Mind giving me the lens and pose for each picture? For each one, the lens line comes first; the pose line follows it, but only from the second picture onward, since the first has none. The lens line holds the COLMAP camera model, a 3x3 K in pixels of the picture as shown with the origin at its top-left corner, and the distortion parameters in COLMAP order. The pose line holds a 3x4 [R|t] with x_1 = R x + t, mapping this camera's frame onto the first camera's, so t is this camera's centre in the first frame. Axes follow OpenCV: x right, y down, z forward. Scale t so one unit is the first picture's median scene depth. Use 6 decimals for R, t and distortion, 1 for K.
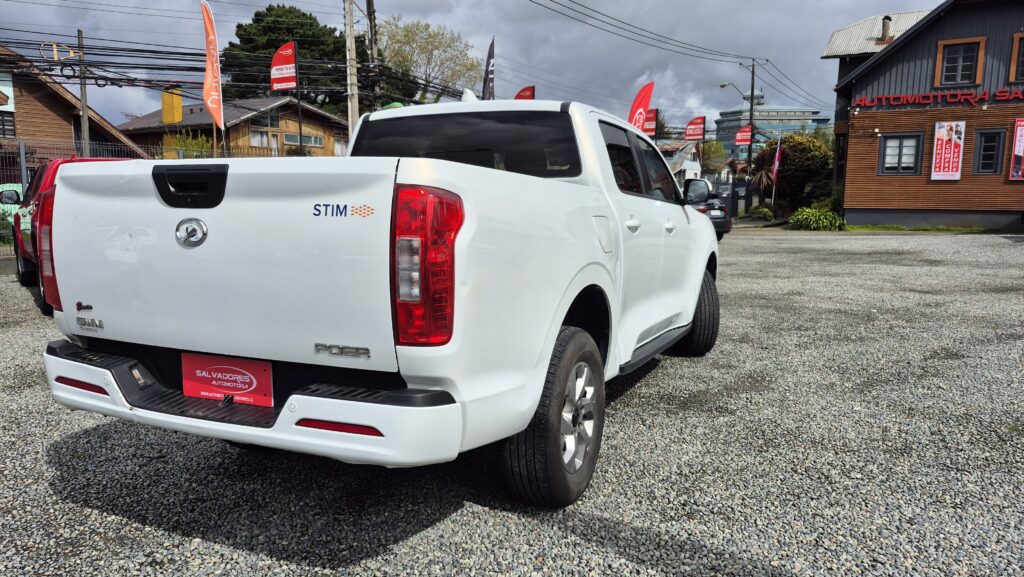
lens RADIAL K [[744.0, 0, 509.8], [0, 744.0, 281.1], [0, 0, 1]] dist [0.028869, -0.008045]
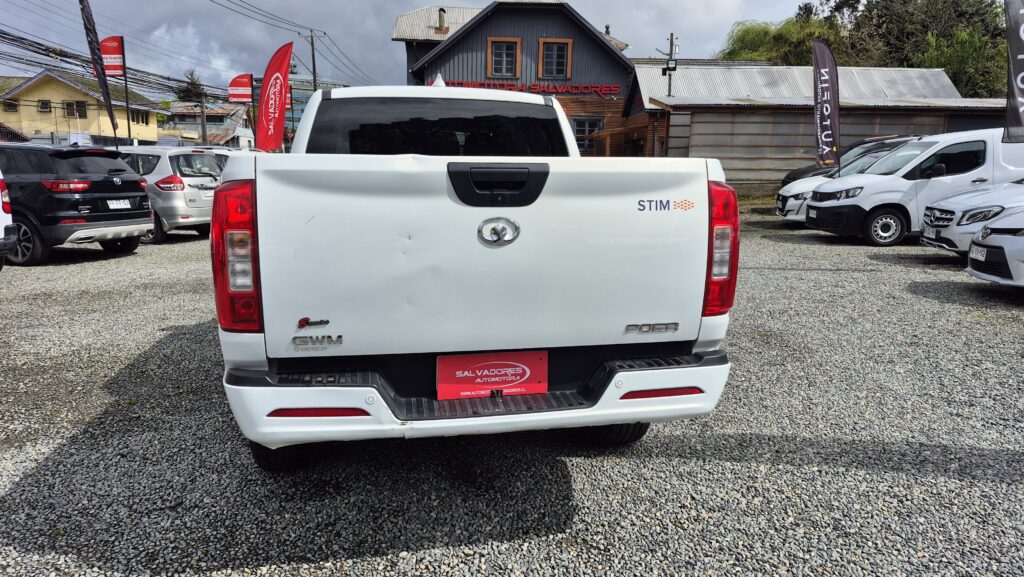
lens RADIAL K [[725.9, 0, 512.0], [0, 725.9, 288.5], [0, 0, 1]] dist [0.089667, -0.004850]
pose [[0.805730, -0.096096, 0.584435, -0.121576], [0.063702, 0.995086, 0.075796, -0.007571], [-0.588847, -0.023841, 0.807893, 0.025727]]
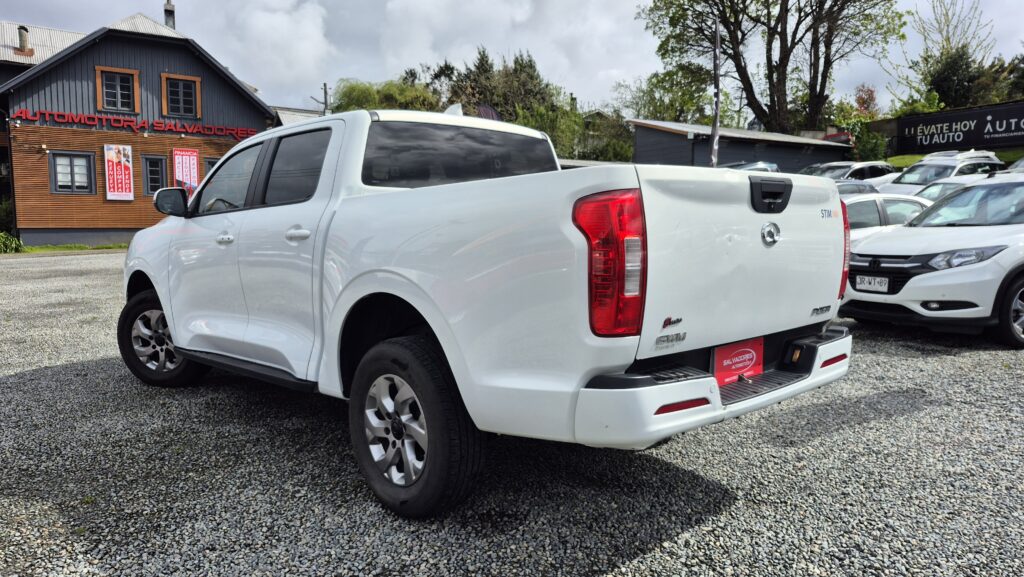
lens RADIAL K [[744.0, 0, 509.8], [0, 744.0, 281.1], [0, 0, 1]] dist [0.028869, -0.008045]
pose [[0.365388, -0.082536, 0.927189, -0.207361], [0.108197, 0.993076, 0.045763, -0.011041], [-0.924546, 0.083598, 0.371788, 0.117154]]
